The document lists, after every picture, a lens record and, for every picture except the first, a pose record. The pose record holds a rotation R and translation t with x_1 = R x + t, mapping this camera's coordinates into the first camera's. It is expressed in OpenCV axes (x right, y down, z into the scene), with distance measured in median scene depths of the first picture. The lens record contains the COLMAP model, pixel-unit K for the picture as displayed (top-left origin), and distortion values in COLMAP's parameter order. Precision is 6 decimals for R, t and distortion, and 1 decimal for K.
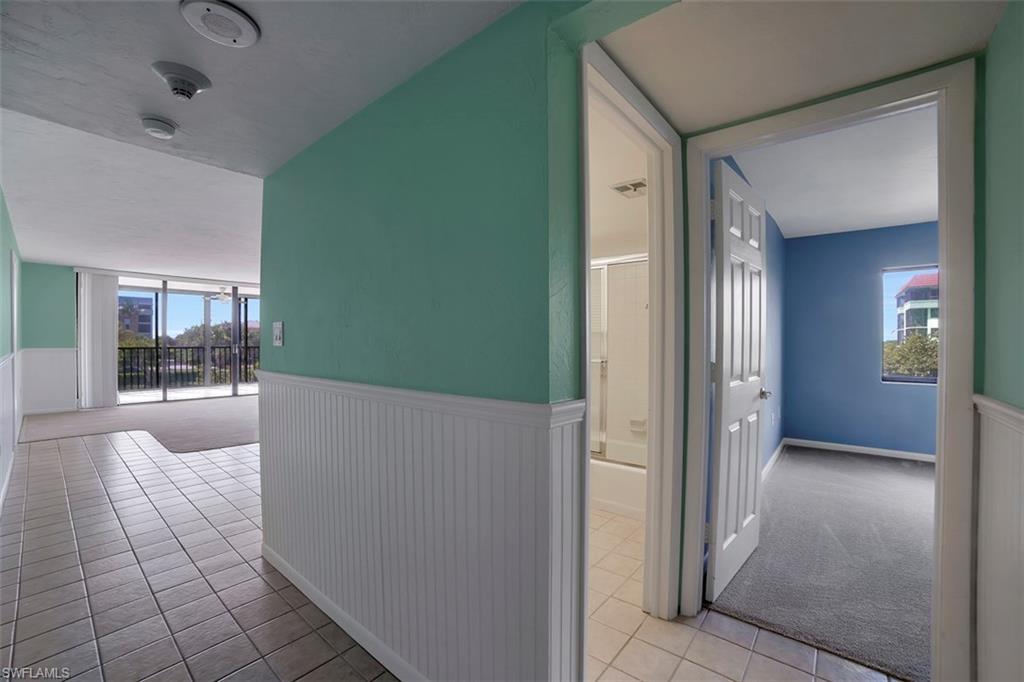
lens RADIAL K [[422.8, 0, 514.1], [0, 422.8, 344.0], [0, 0, 1]] dist [-0.110509, 0.037204]
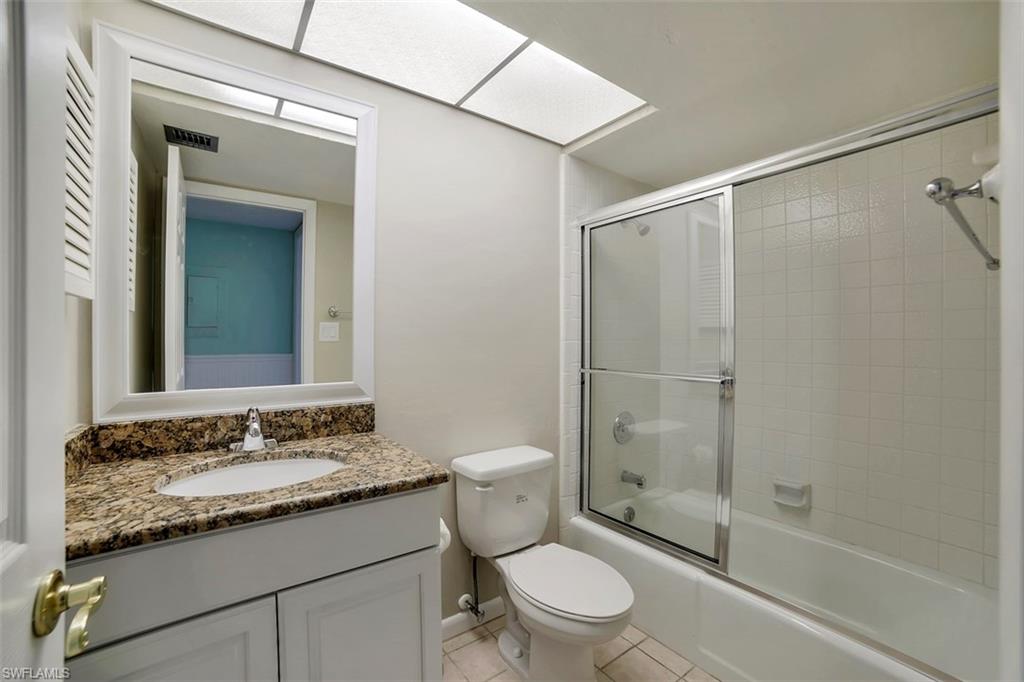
lens RADIAL K [[422.8, 0, 514.1], [0, 422.8, 344.0], [0, 0, 1]] dist [-0.110509, 0.037204]
pose [[0.964877, -0.001246, -0.262698, 0.094204], [-0.000091, 0.999987, -0.005077, -0.003960], [0.262701, 0.004922, 0.964865, 0.442869]]
